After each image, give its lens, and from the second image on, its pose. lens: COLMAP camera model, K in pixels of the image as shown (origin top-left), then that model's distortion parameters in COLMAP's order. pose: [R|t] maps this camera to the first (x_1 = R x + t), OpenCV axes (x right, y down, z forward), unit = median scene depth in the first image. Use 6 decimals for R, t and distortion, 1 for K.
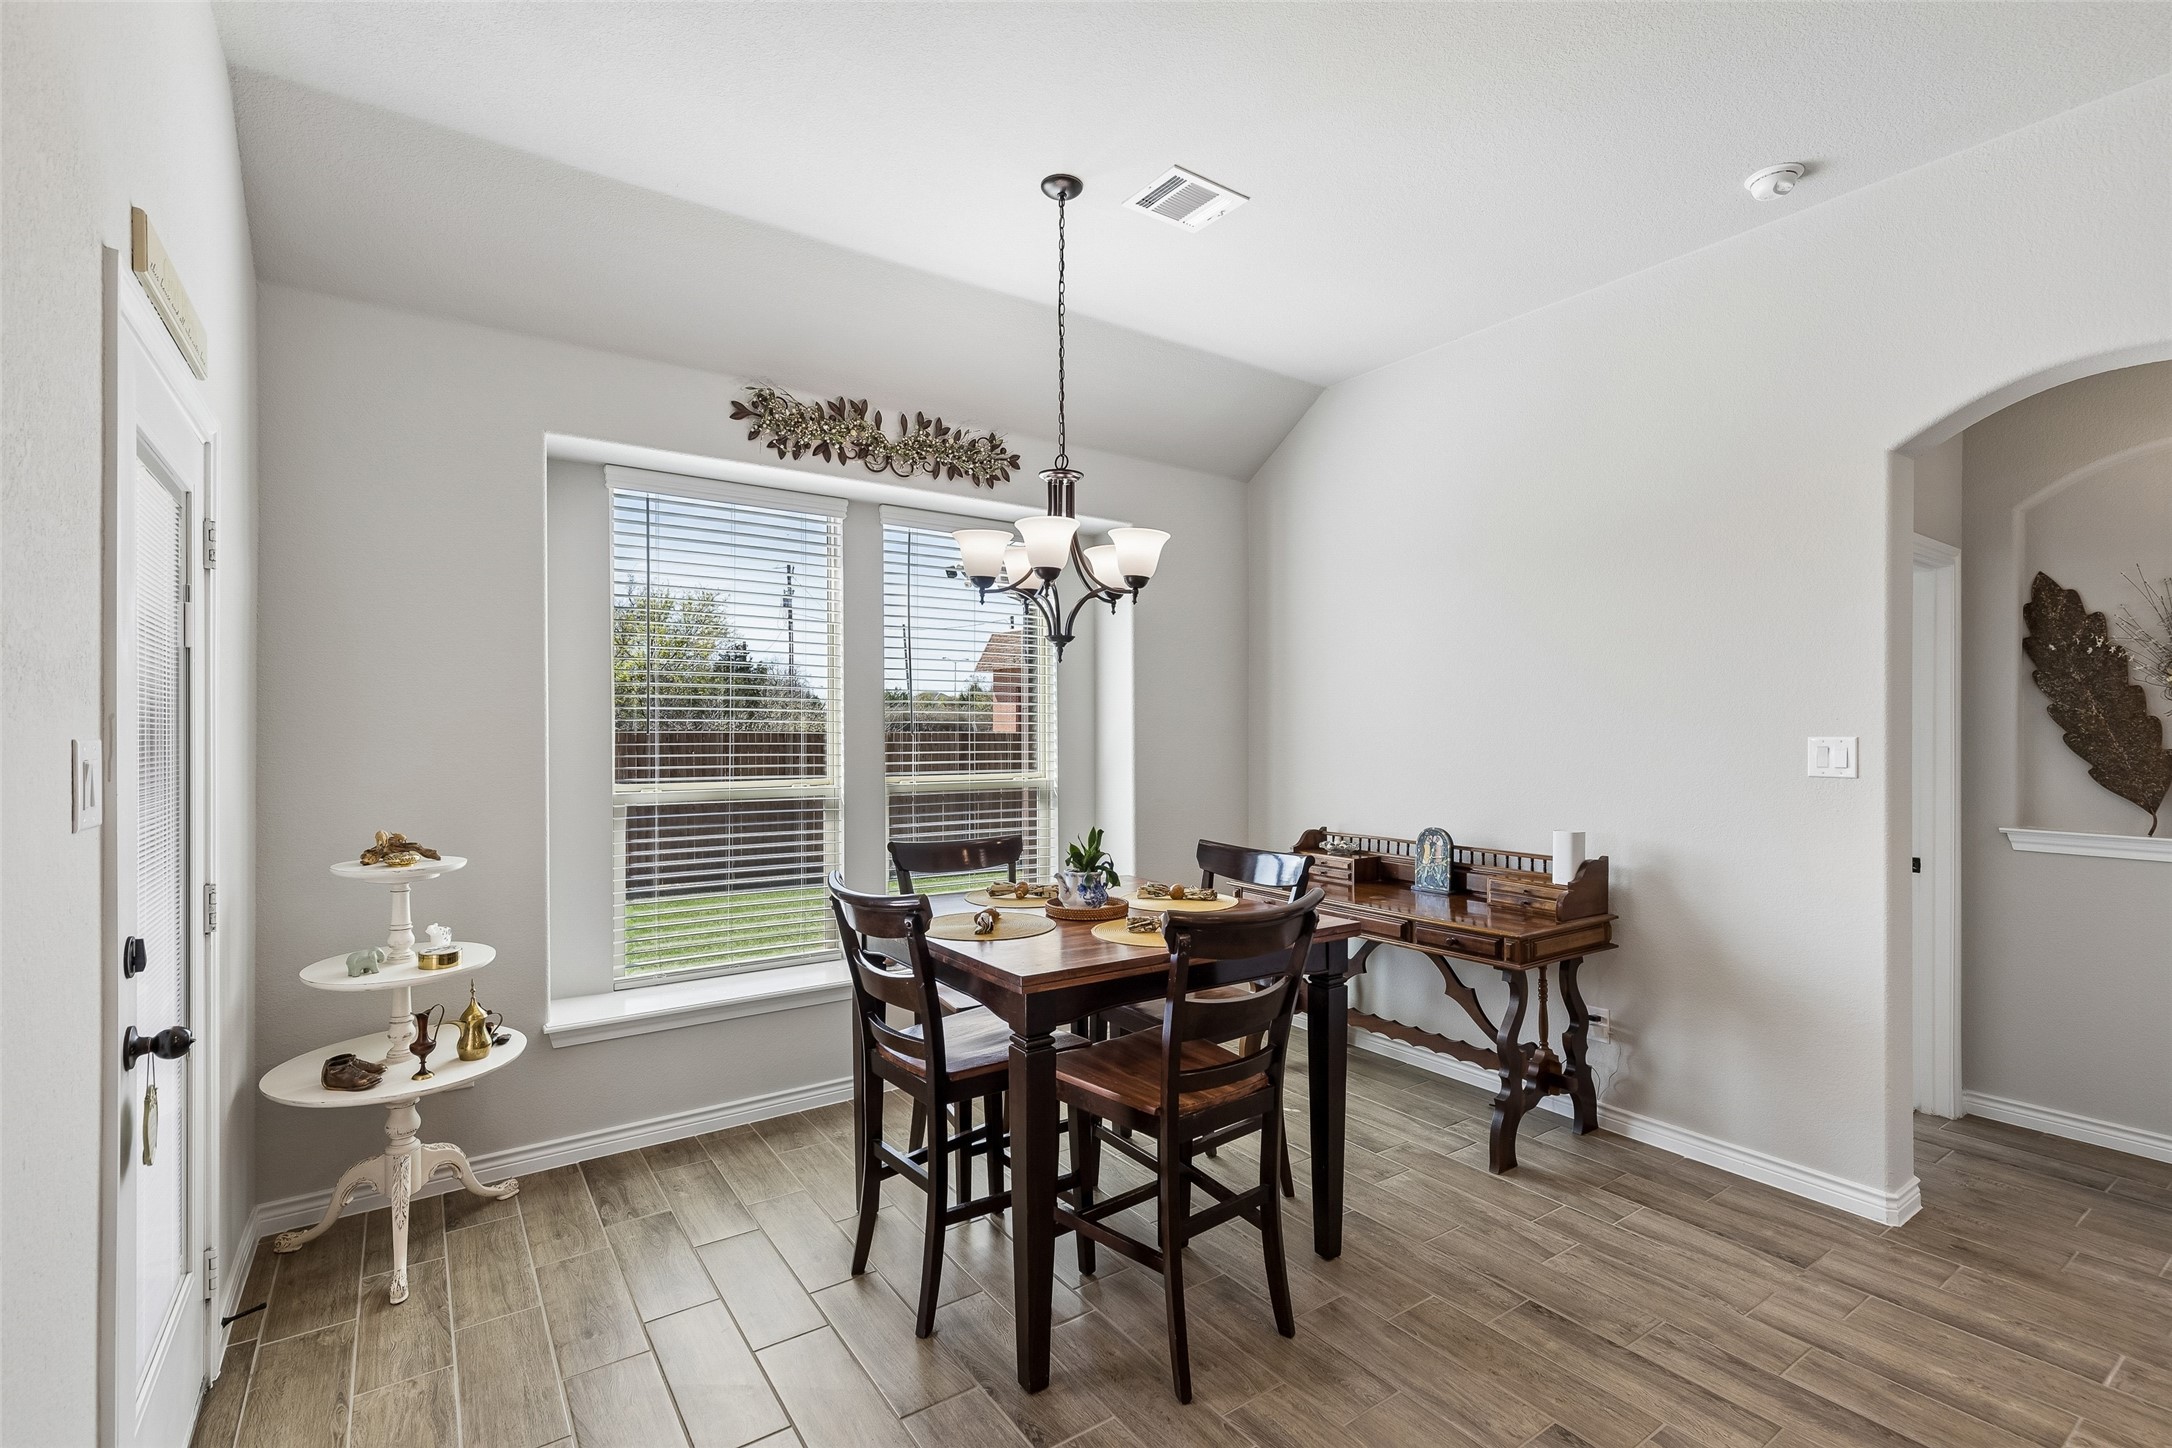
lens RADIAL K [[979.5, 0, 1089.7], [0, 979.5, 732.6], [0, 0, 1]] dist [0.007024, -0.000055]
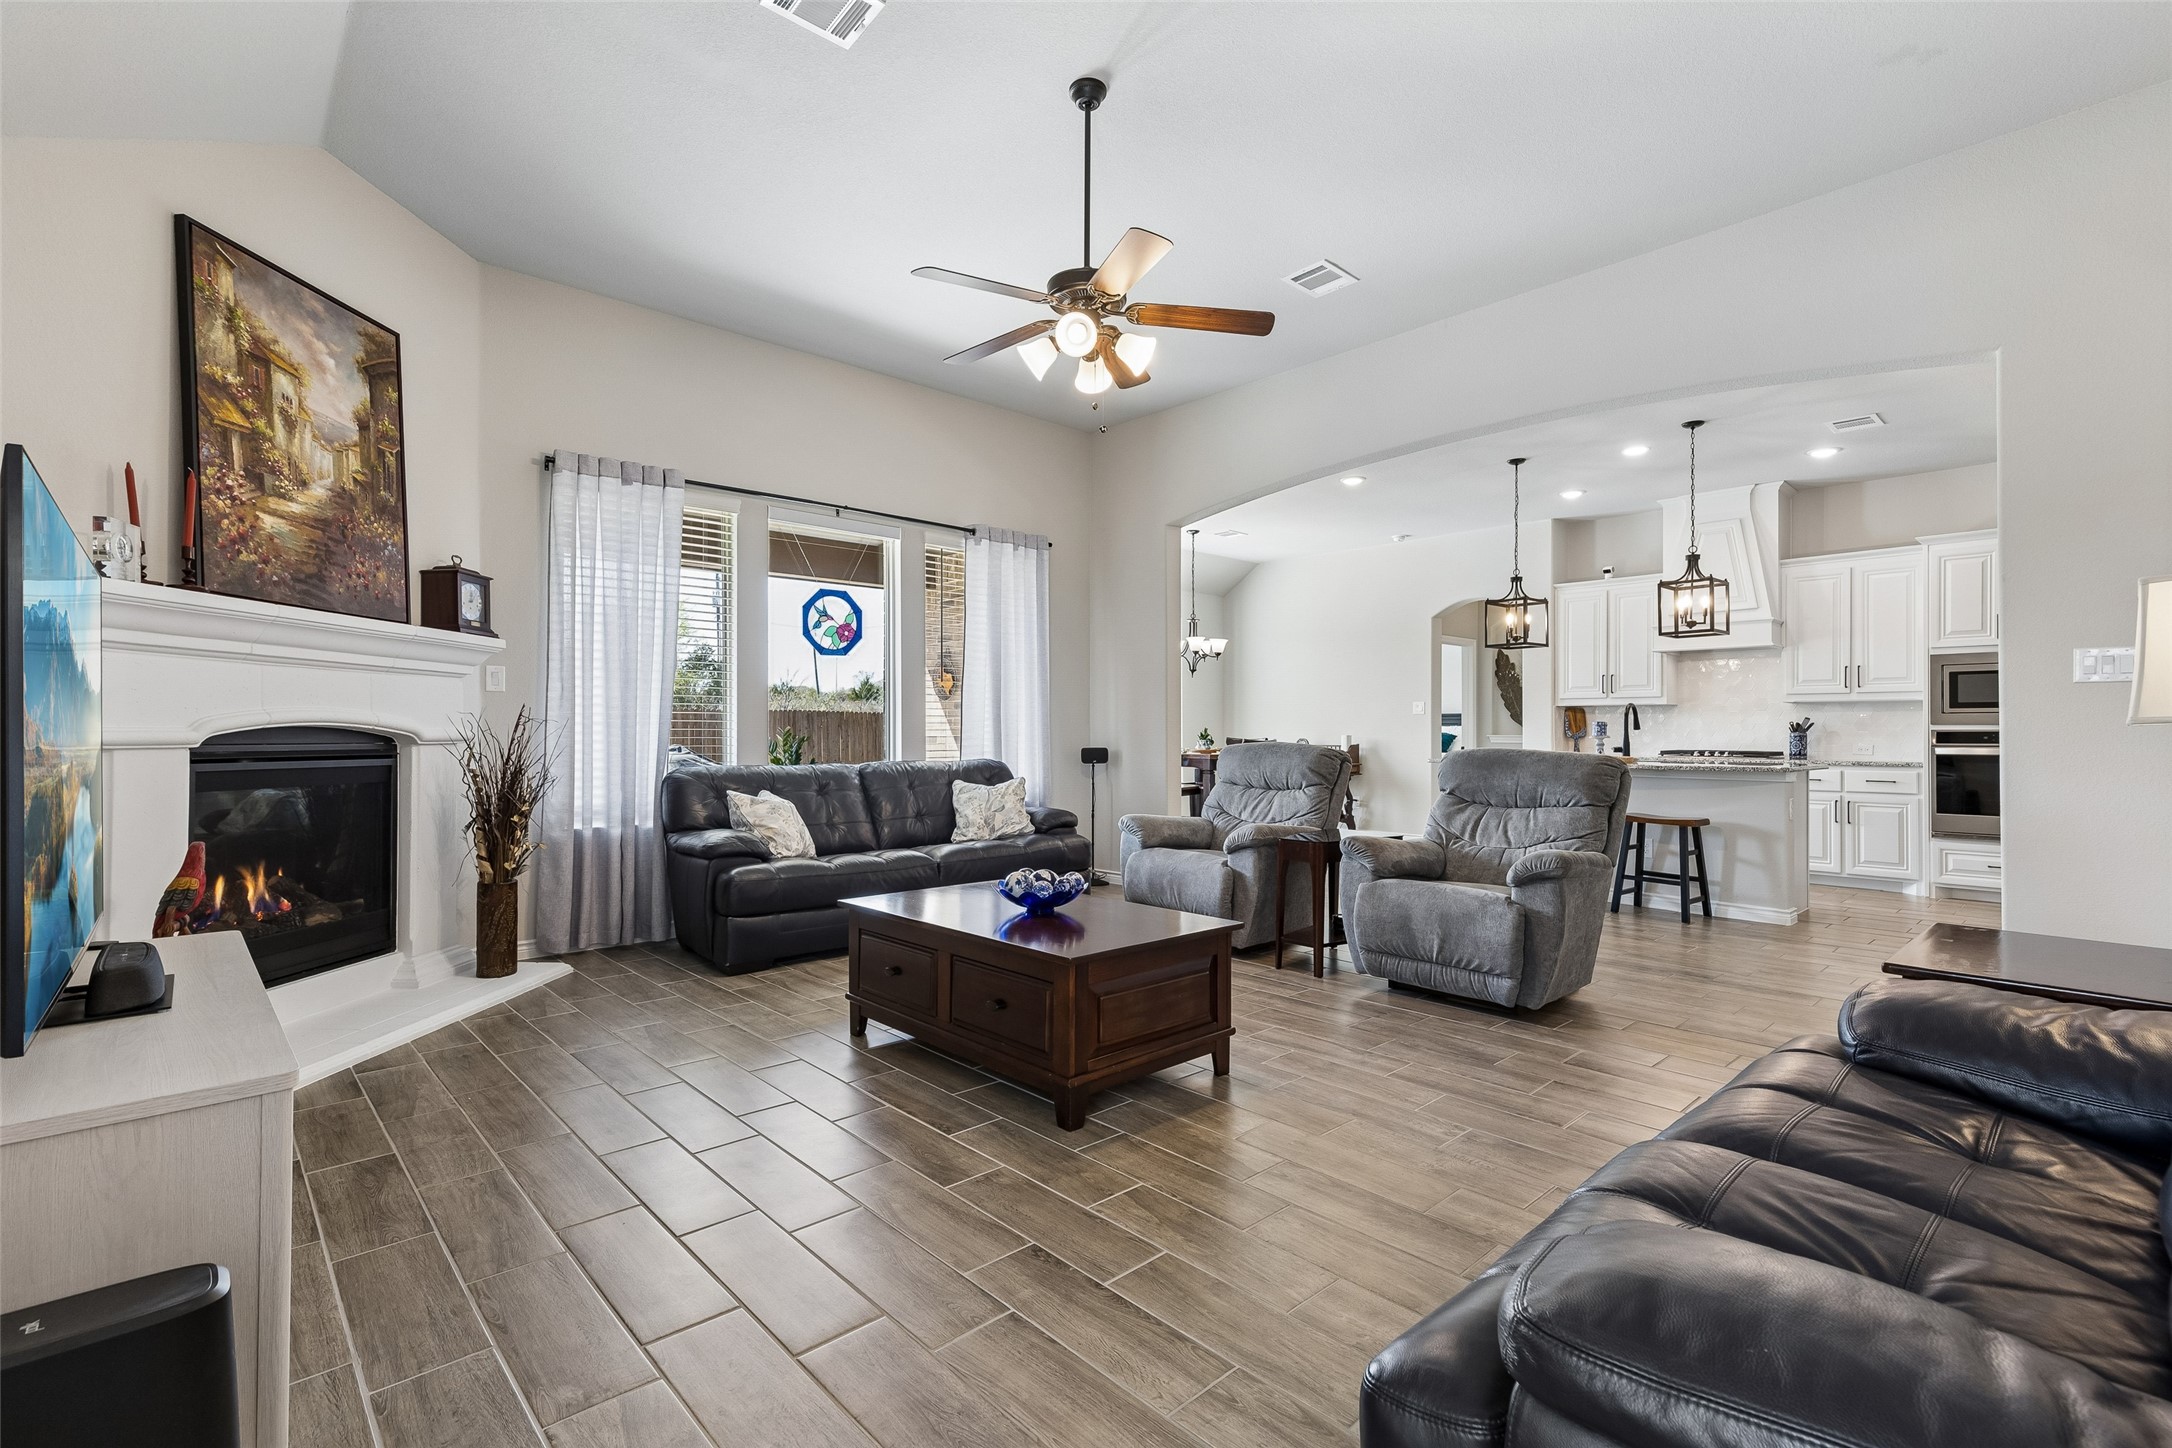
lens RADIAL K [[979.4, 0, 1095.4], [0, 979.4, 730.1], [0, 0, 1]] dist [0.013691, -0.001298]
pose [[0.990208, 0.000654, 0.139599, -0.687209], [-0.000200, 0.999995, -0.003268, 0.096200], [-0.139600, 0.003208, 0.990203, -1.858766]]
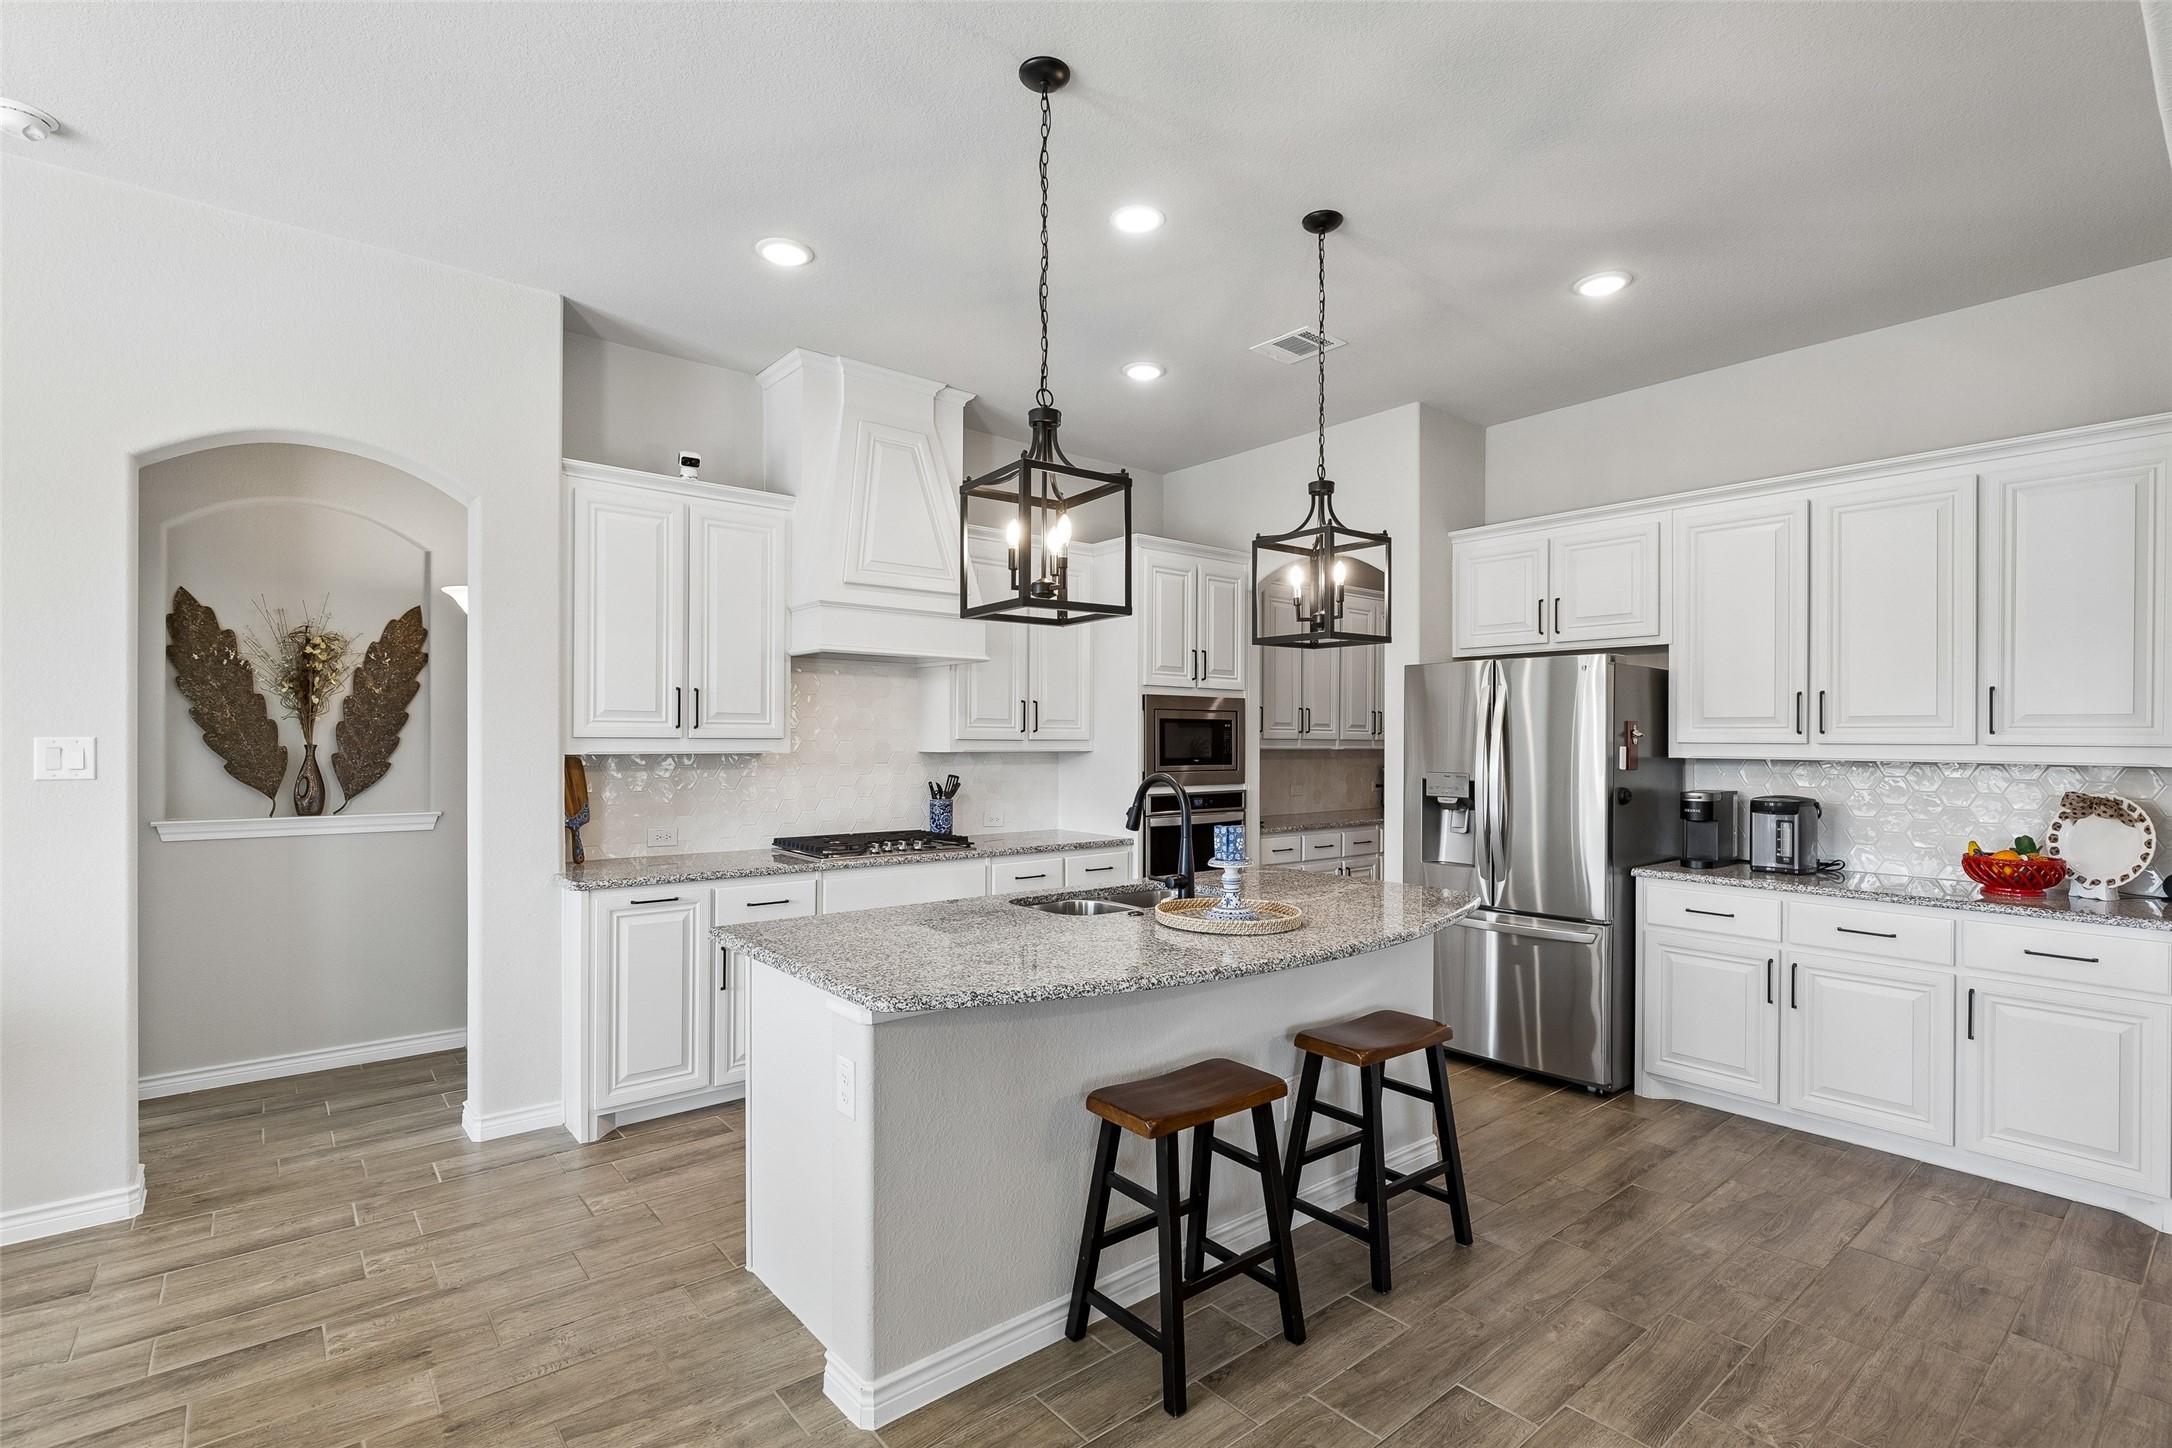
lens RADIAL K [[1012.3, 0, 1084.9], [0, 1012.3, 739.2], [0, 0, 1]] dist [-0.001886, 0.000599]
pose [[-0.077762, -0.004478, 0.996962, -0.255160], [-0.003433, 0.999985, 0.004224, -0.000965], [-0.996966, -0.003094, -0.077776, 0.086403]]
